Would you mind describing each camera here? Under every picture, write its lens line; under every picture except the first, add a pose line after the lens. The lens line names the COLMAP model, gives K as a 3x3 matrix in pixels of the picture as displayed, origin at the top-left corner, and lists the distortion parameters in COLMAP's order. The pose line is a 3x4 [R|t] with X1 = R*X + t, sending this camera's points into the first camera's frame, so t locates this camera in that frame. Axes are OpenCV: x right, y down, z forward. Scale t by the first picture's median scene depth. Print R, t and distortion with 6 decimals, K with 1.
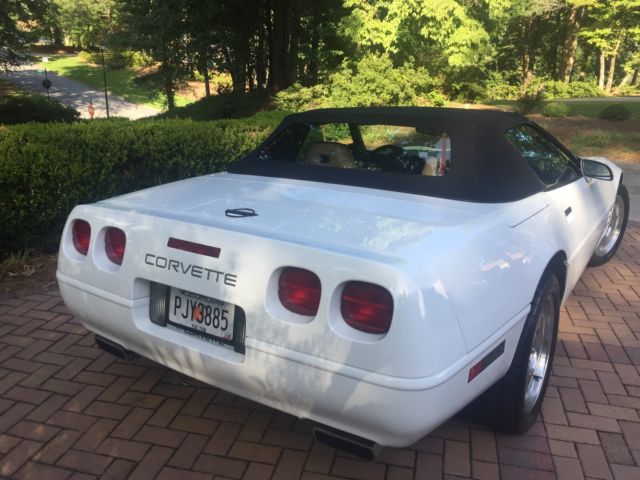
lens RADIAL K [[541.5, 0, 320.0], [0, 541.5, 240.0], [0, 0, 1]] dist [0.072655, -0.085051]
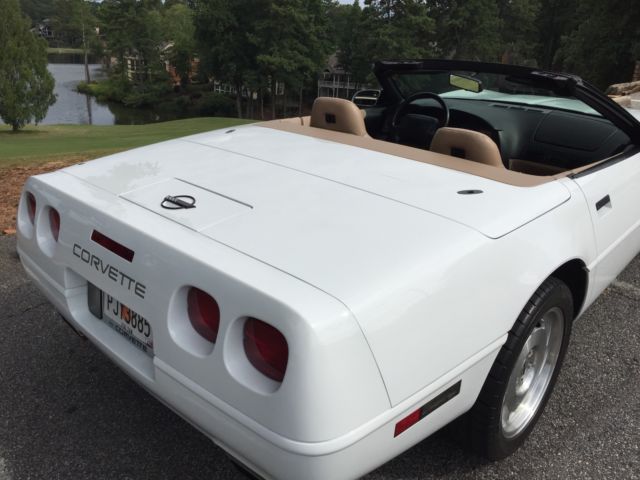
lens RADIAL K [[541.5, 0, 320.0], [0, 541.5, 240.0], [0, 0, 1]] dist [0.072655, -0.085051]
pose [[0.985588, 0.067282, -0.155210, 0.238159], [-0.043480, 0.987433, 0.151938, -0.143824], [0.163482, -0.142999, 0.976127, 0.179309]]
